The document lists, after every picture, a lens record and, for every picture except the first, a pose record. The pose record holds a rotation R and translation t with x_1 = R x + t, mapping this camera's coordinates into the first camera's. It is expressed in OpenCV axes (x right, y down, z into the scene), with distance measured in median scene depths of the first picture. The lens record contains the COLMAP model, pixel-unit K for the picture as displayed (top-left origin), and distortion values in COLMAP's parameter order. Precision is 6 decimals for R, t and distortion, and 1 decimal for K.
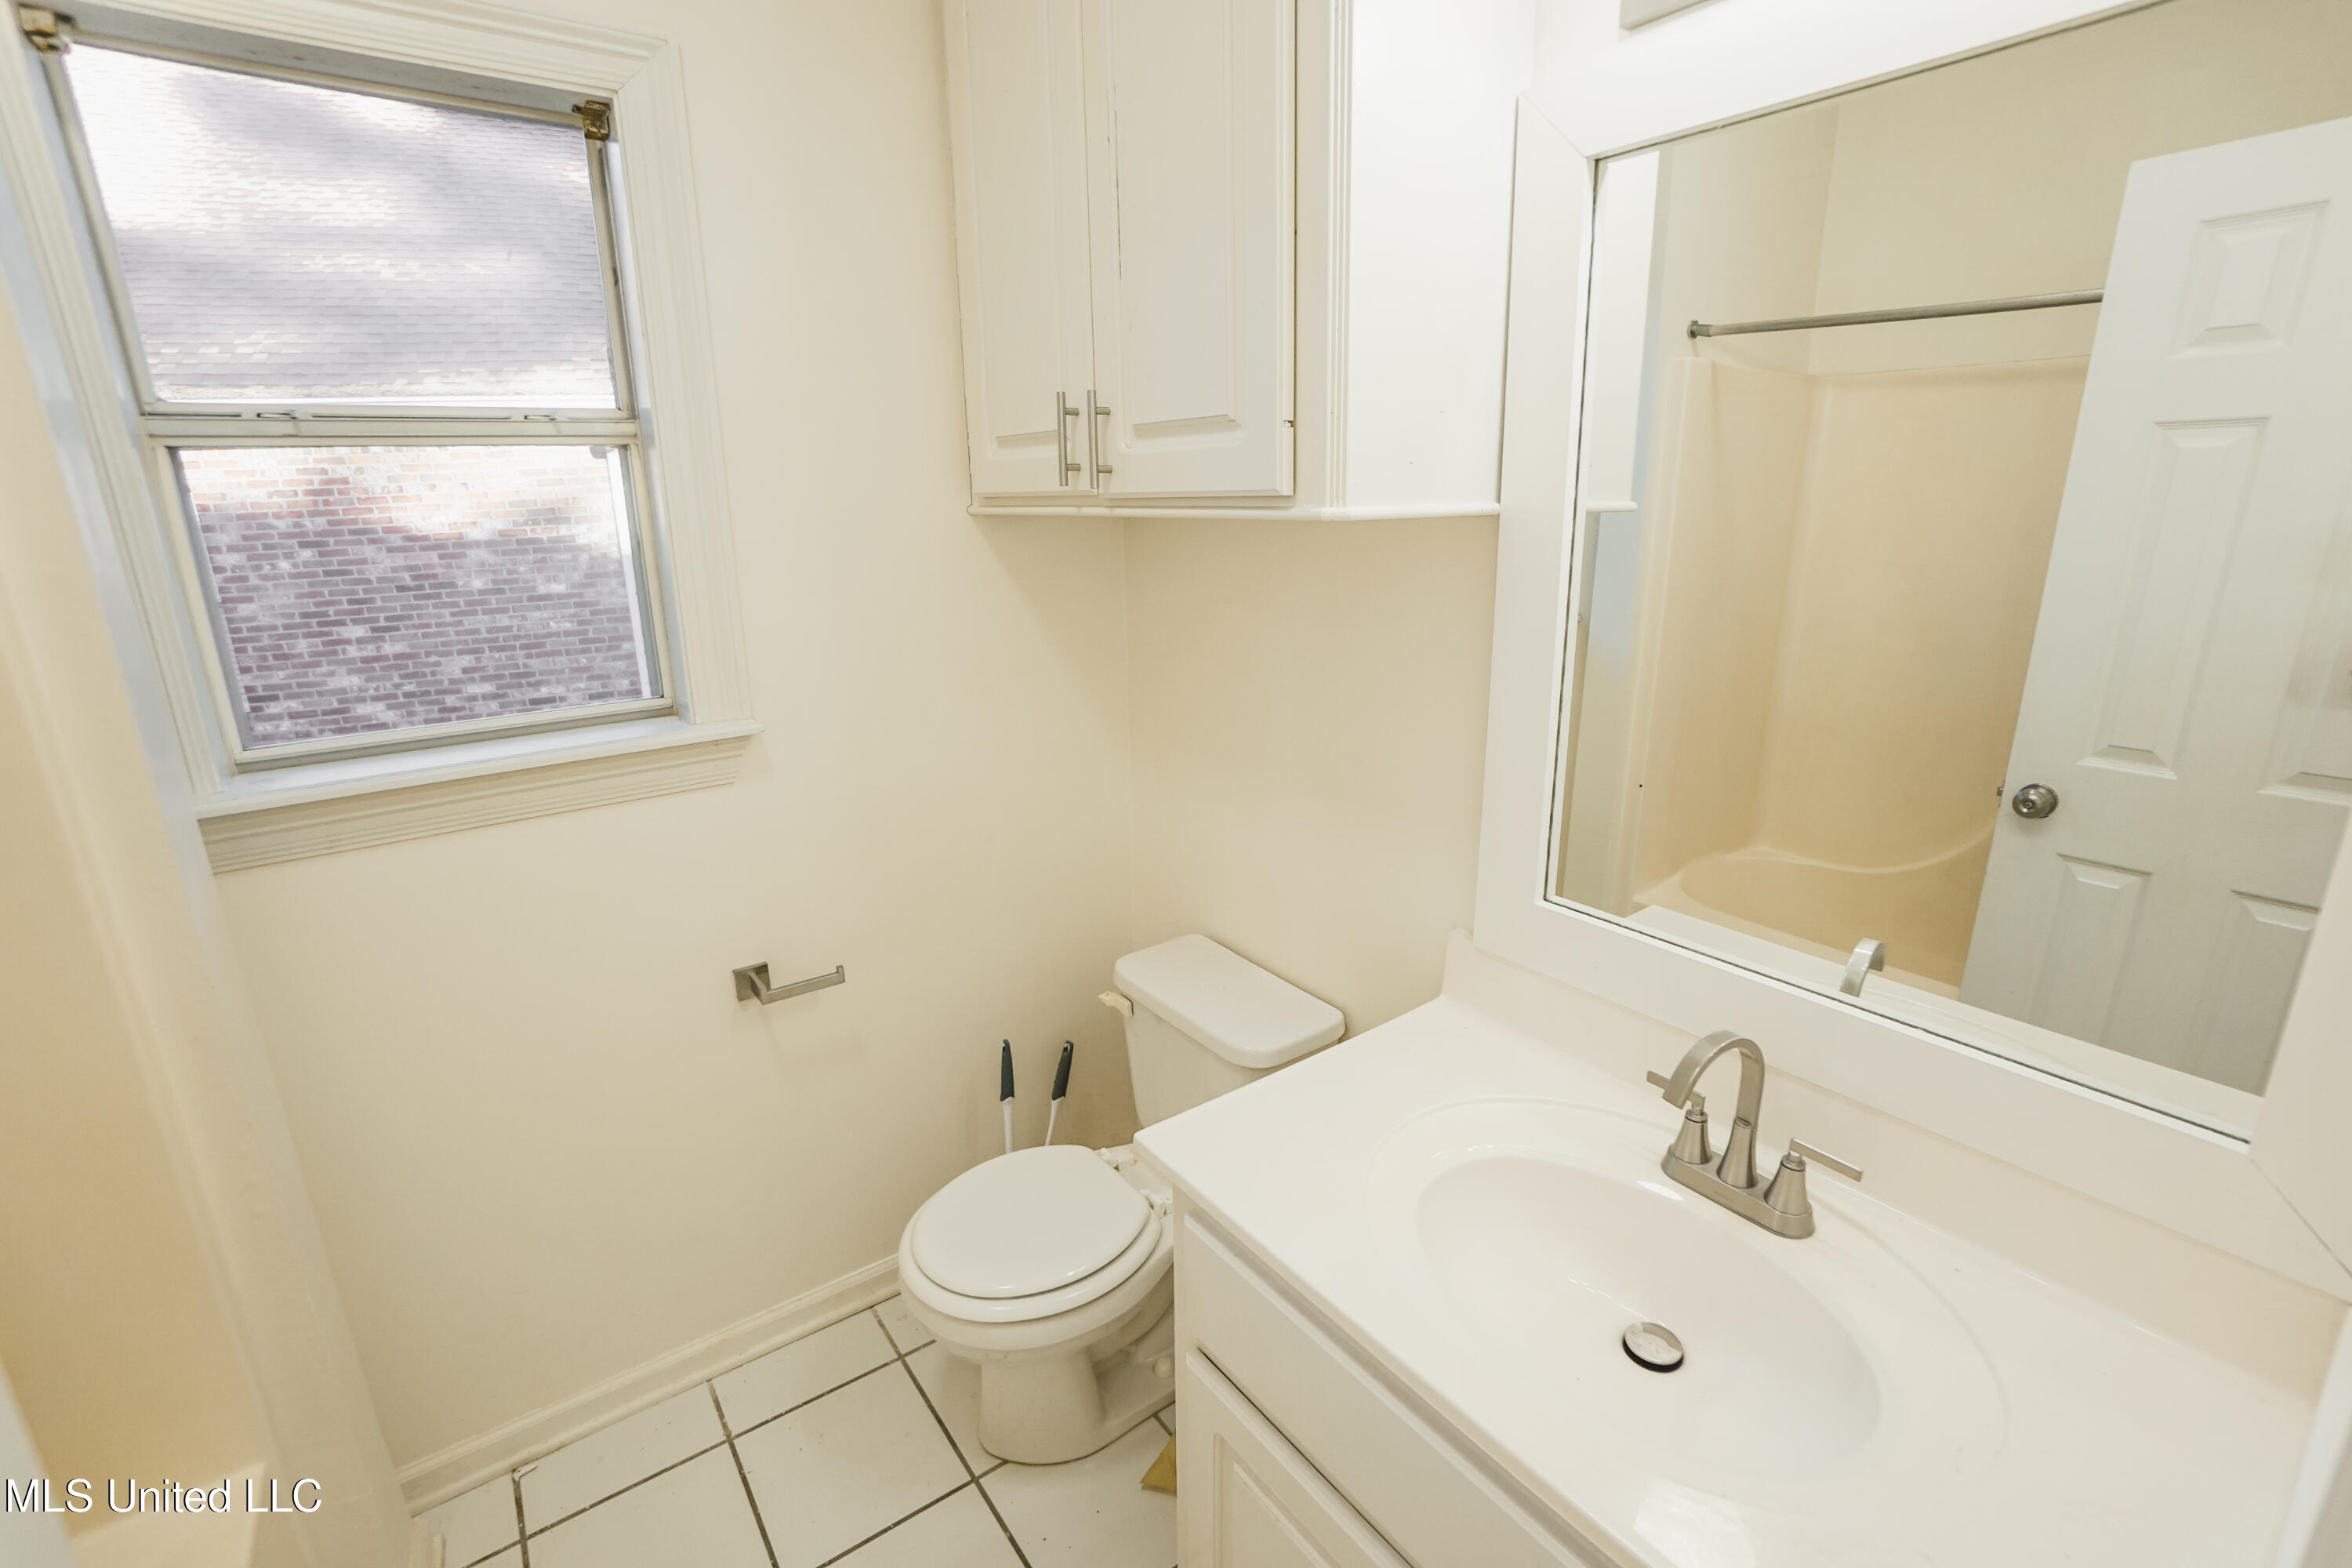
lens RADIAL K [[1045.2, 0, 1230.2], [0, 1045.2, 775.3], [0, 0, 1]] dist [-0.114592, 0.048783]
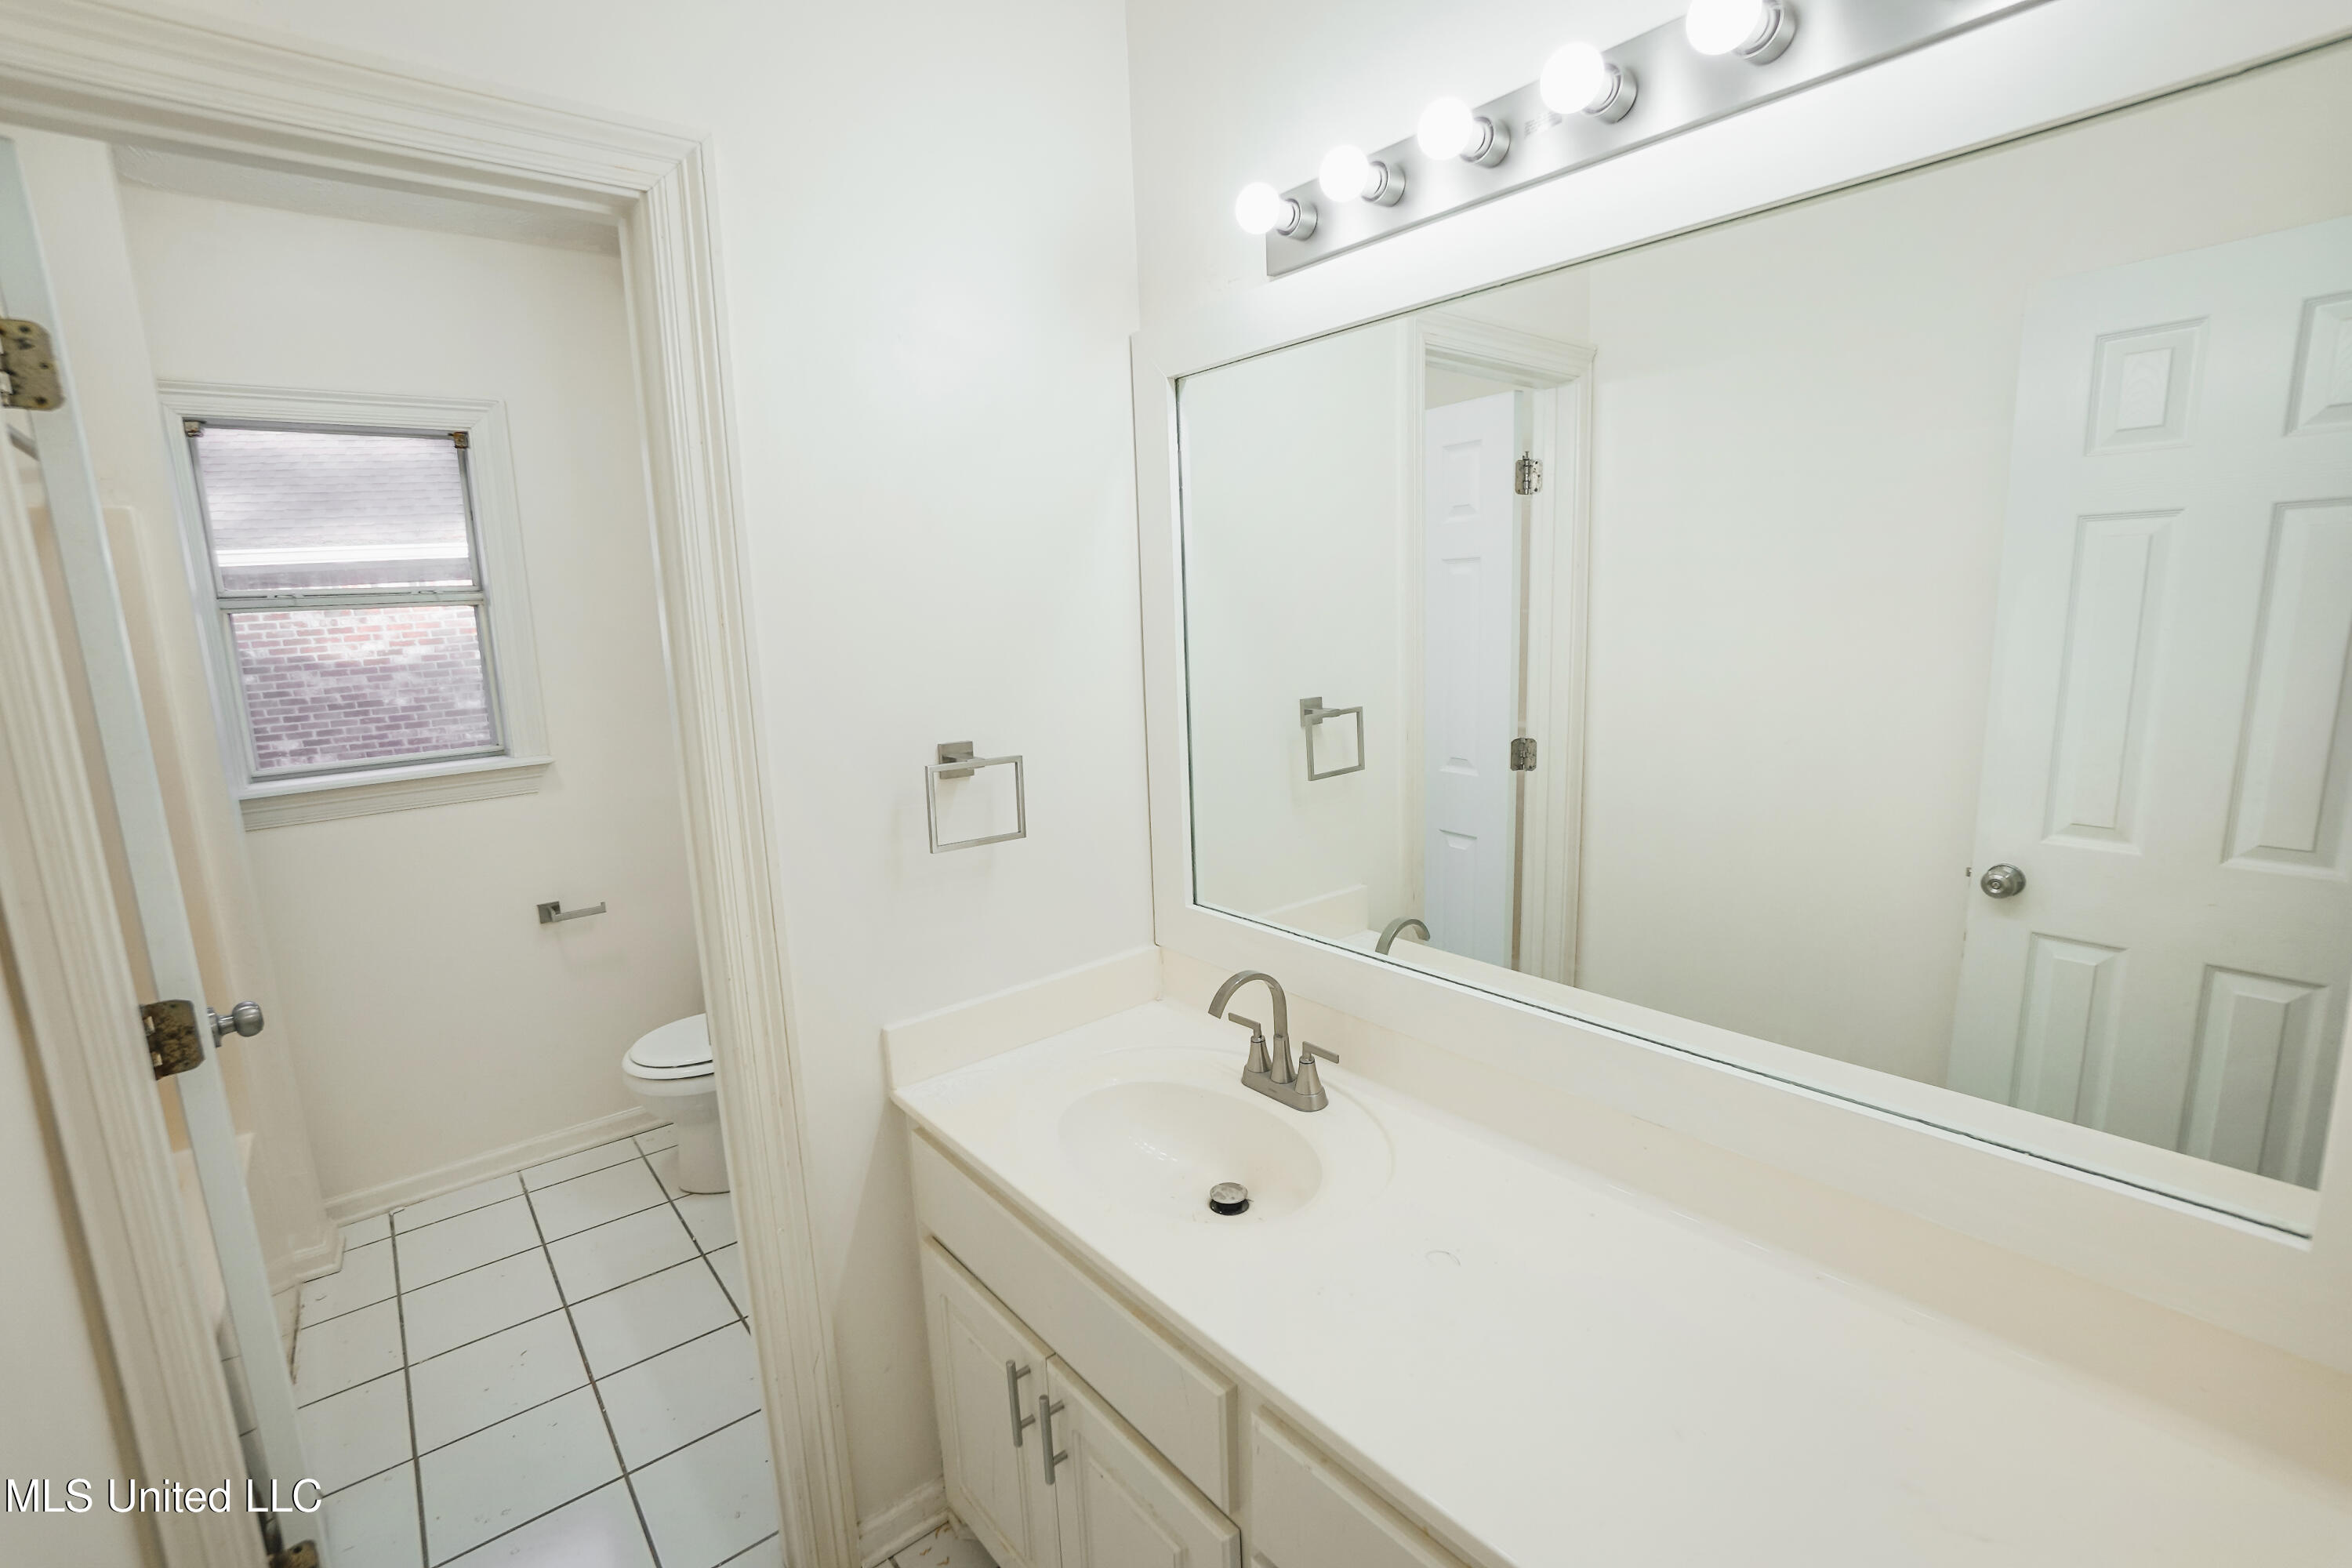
lens RADIAL K [[1014.7, 0, 1265.1], [0, 1014.7, 783.4], [0, 0, 1]] dist [-0.101175, 0.024695]
pose [[0.995256, -0.033254, 0.091437, 0.137549], [0.041635, 0.994949, -0.091341, 0.044061], [-0.087937, 0.094714, 0.991613, -0.171409]]
